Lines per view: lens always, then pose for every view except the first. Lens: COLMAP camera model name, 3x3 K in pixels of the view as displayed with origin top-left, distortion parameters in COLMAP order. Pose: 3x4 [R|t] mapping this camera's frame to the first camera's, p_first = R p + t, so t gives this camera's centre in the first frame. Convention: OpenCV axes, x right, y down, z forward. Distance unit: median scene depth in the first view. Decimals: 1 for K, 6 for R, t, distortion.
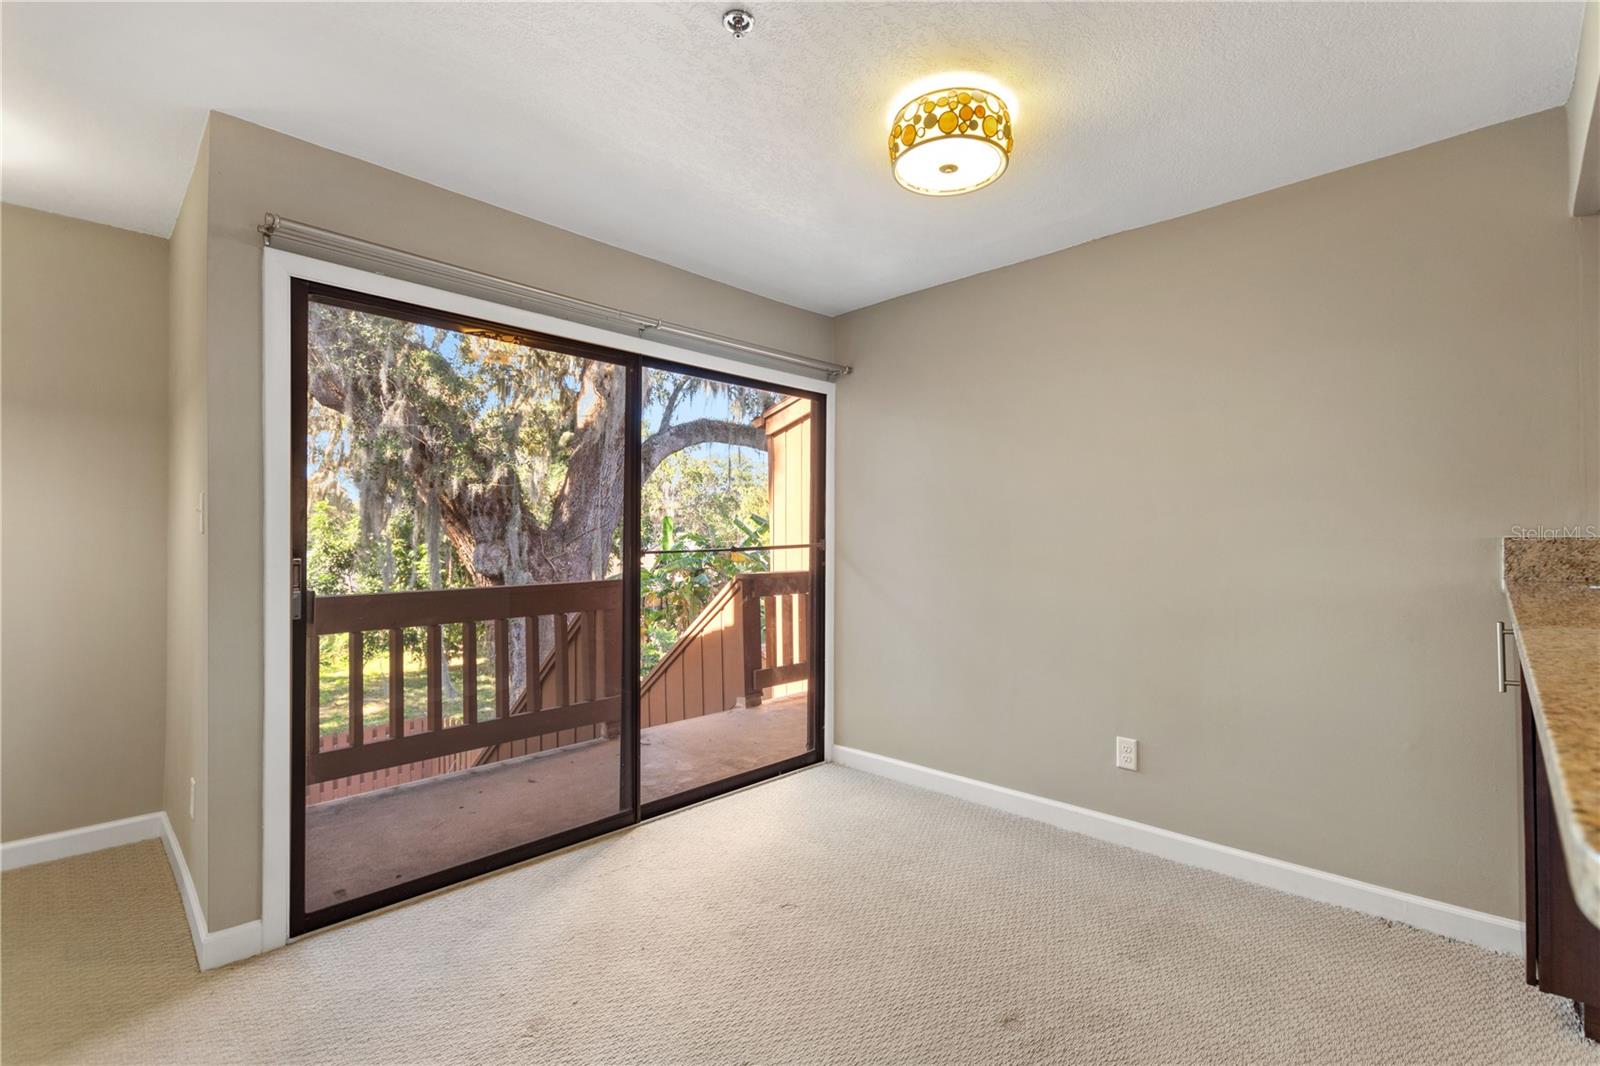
lens RADIAL K [[718.9, 0, 833.9], [0, 718.9, 538.7], [0, 0, 1]] dist [0.005068, -0.002007]
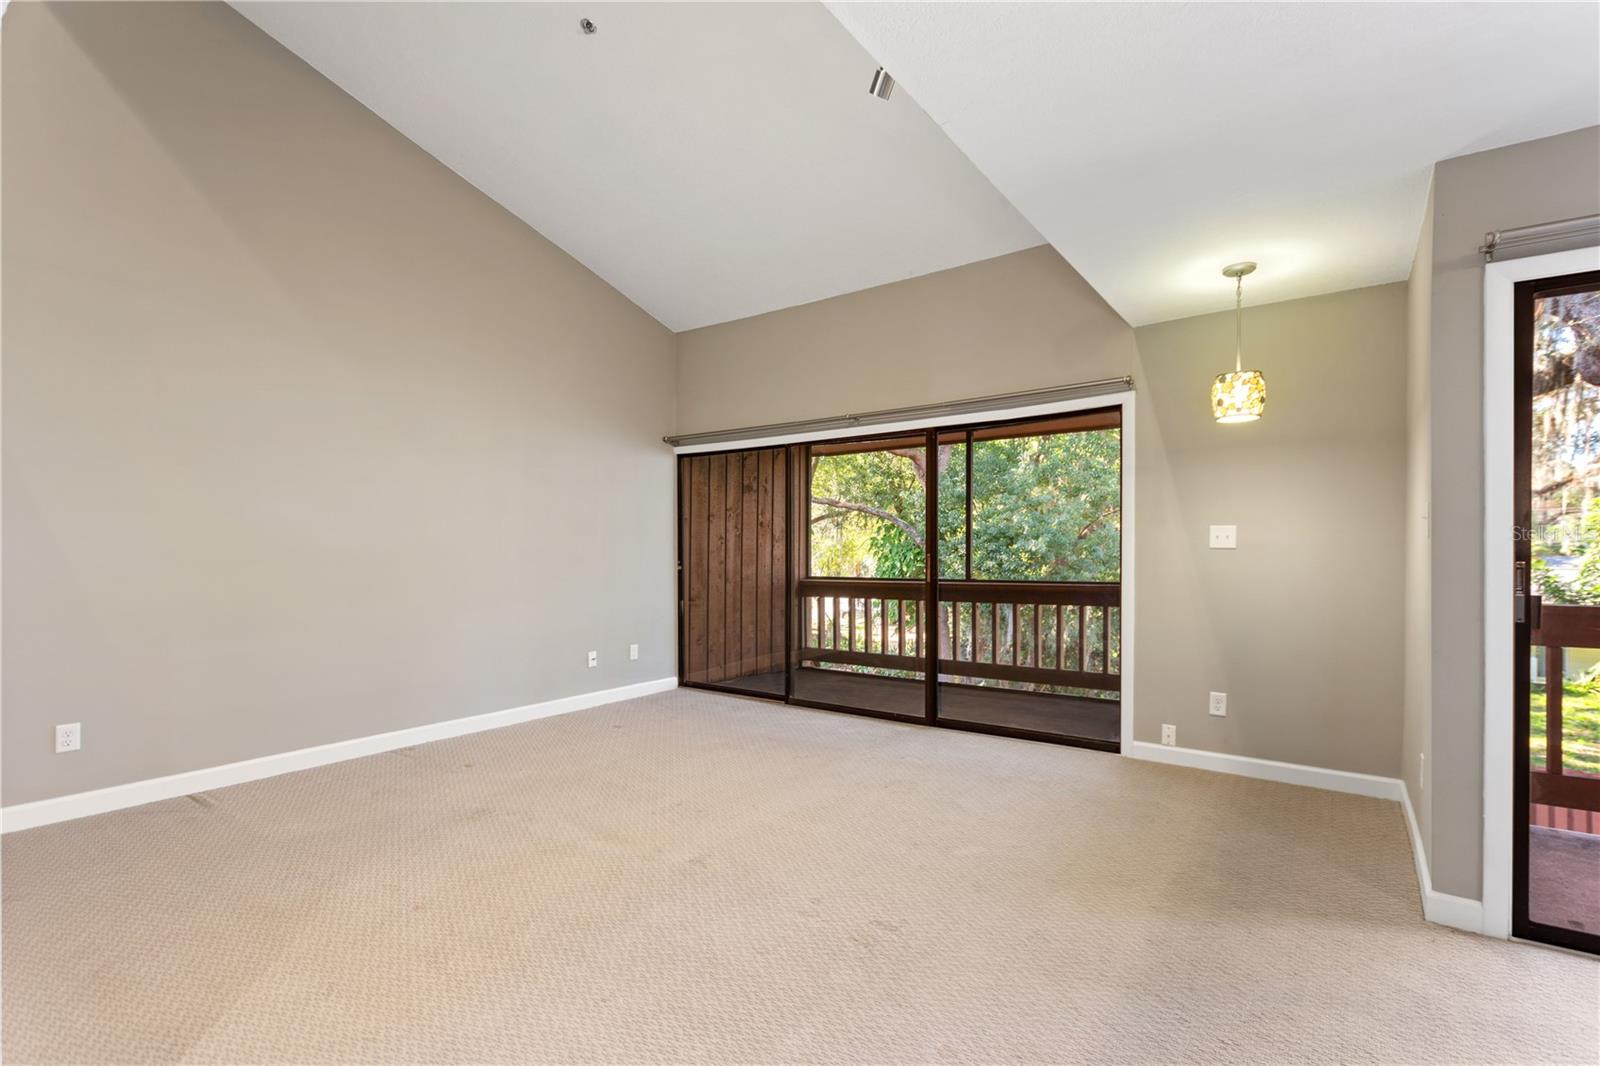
lens RADIAL K [[718.9, 0, 810.0], [0, 718.9, 547.0], [0, 0, 1]] dist [0.005068, -0.002007]
pose [[0.119885, 0.004376, -0.992778, 0.132126], [0.001426, 0.999988, 0.004580, 0.000753], [0.992787, -0.001965, 0.119878, -0.101092]]
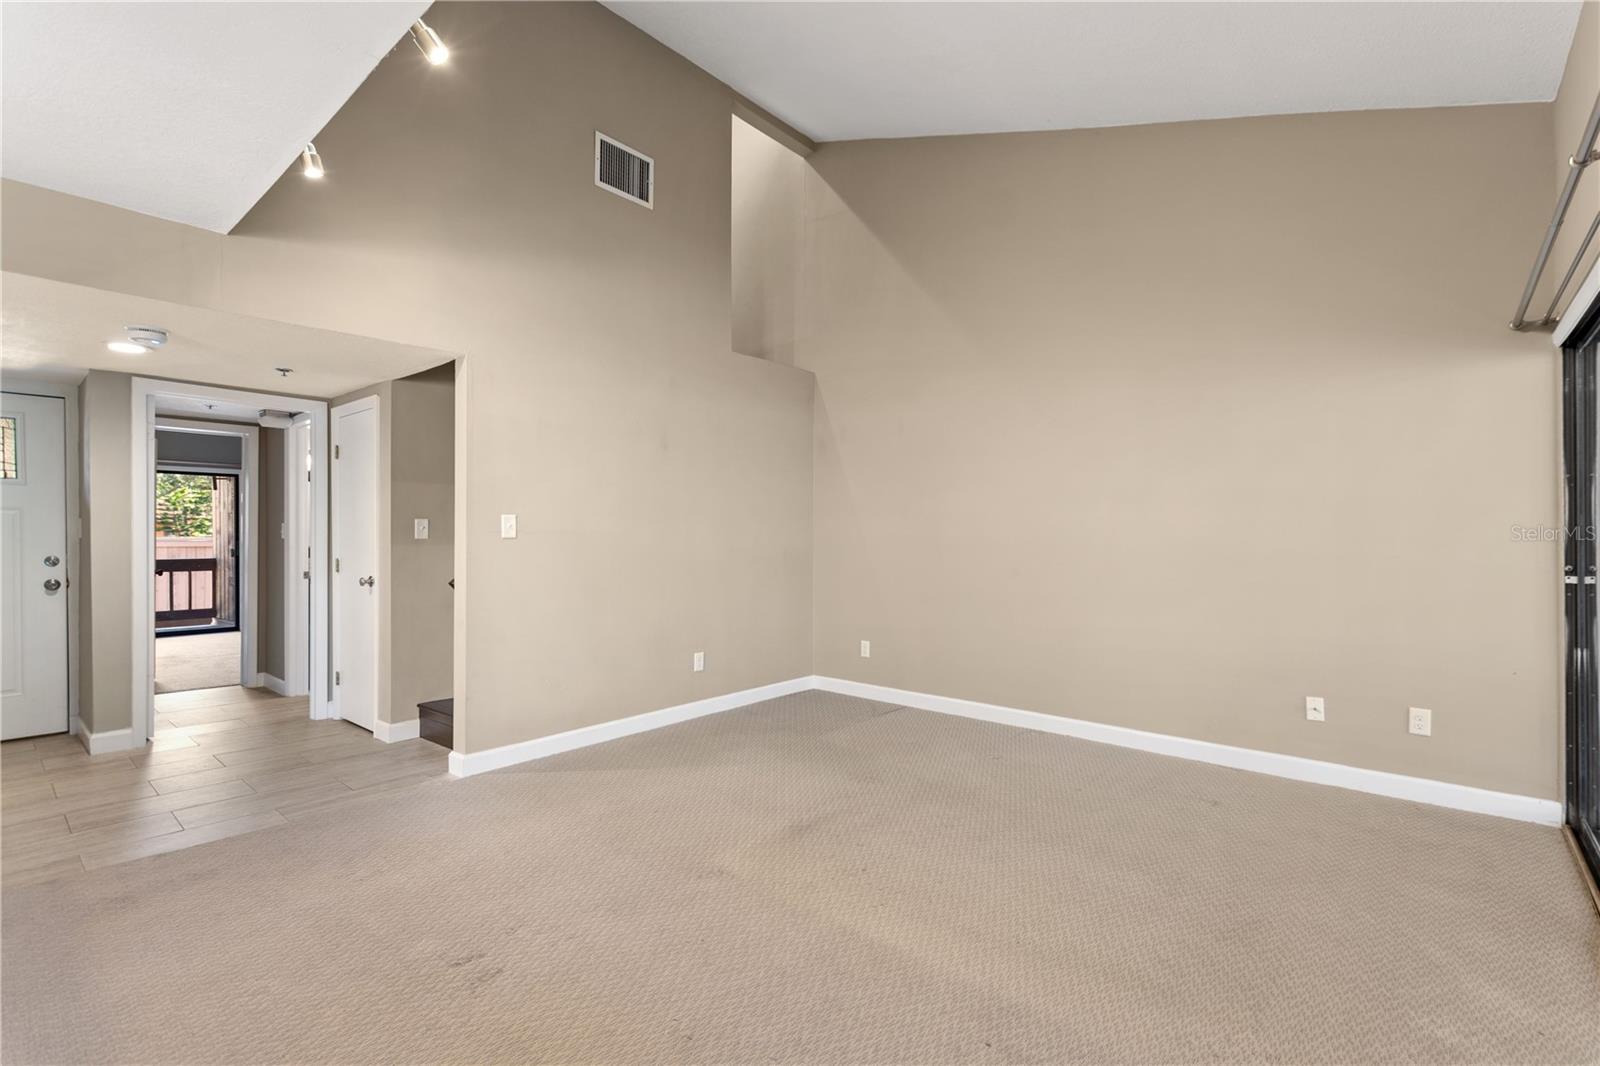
lens RADIAL K [[718.9, 0, 797.2], [0, 718.9, 533.8], [0, 0, 1]] dist [0.005068, -0.002007]
pose [[-0.998945, -0.005237, -0.045618, -1.216944], [-0.004894, 0.999959, -0.007619, 0.026893], [0.045656, -0.007388, -0.998930, 1.014444]]
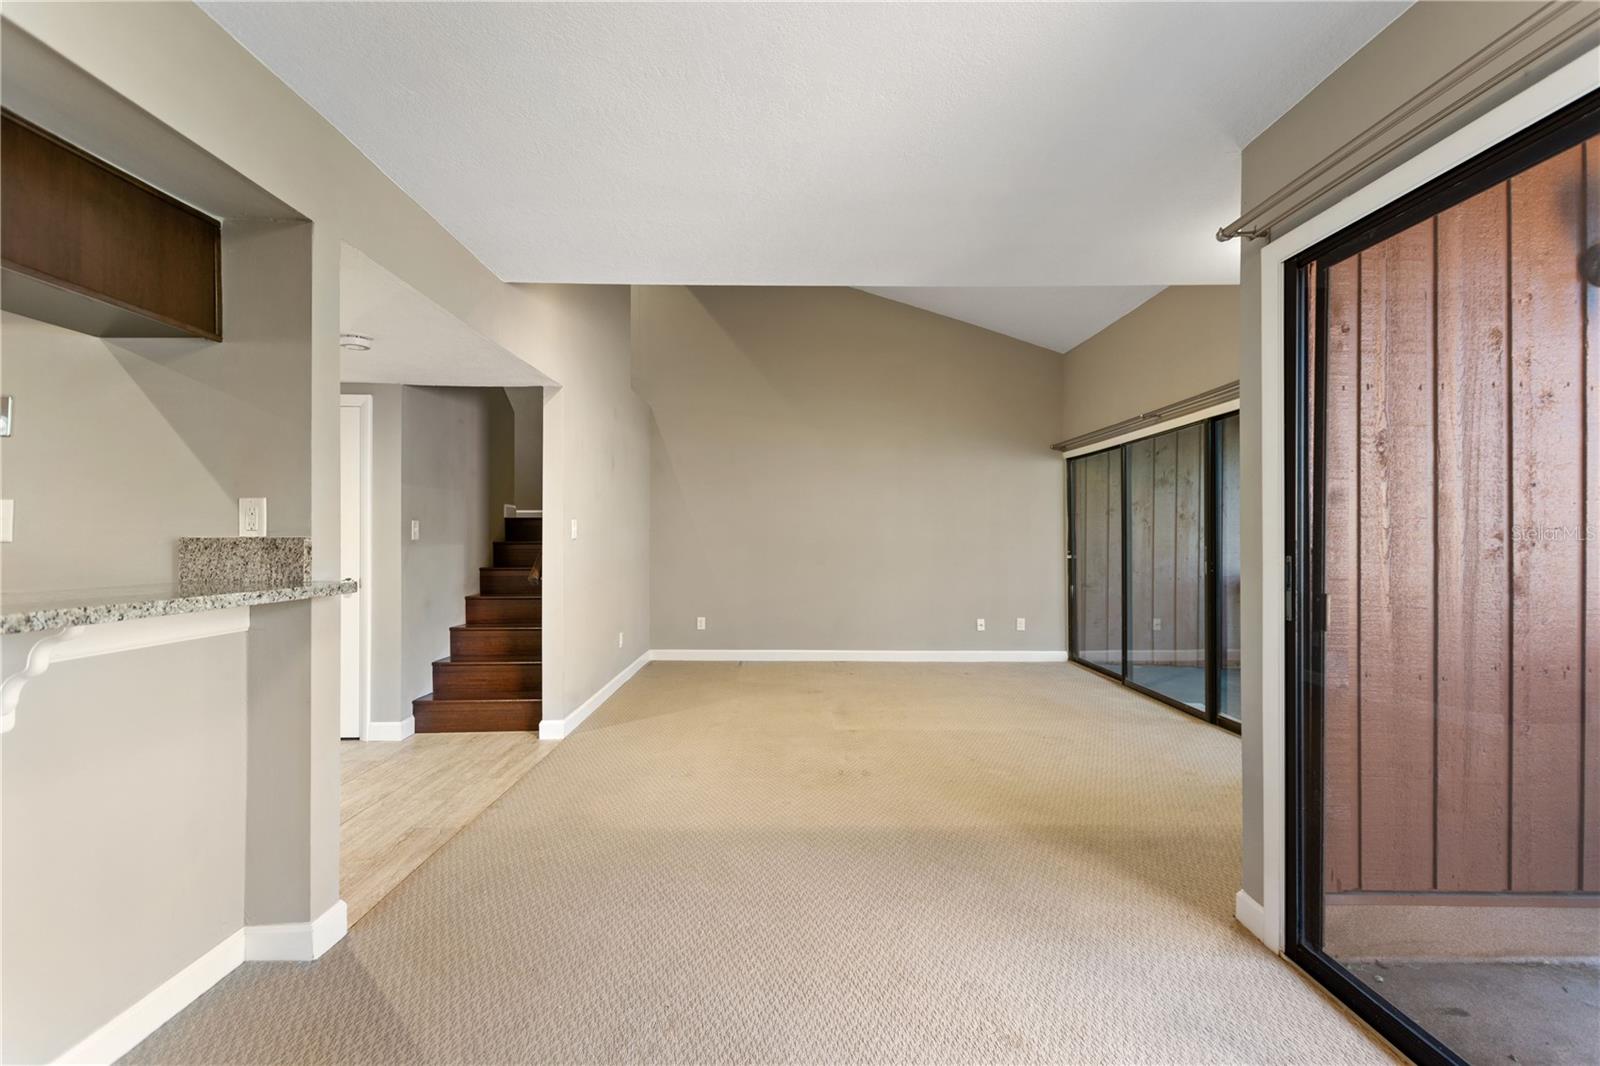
lens RADIAL K [[718.9, 0, 788.6], [0, 718.9, 541.2], [0, 0, 1]] dist [0.005068, -0.002007]
pose [[-0.739199, 0.003734, -0.673476, 0.373766], [-0.002544, 0.999962, 0.008336, 0.000519], [0.673482, 0.007875, -0.739162, 1.257456]]
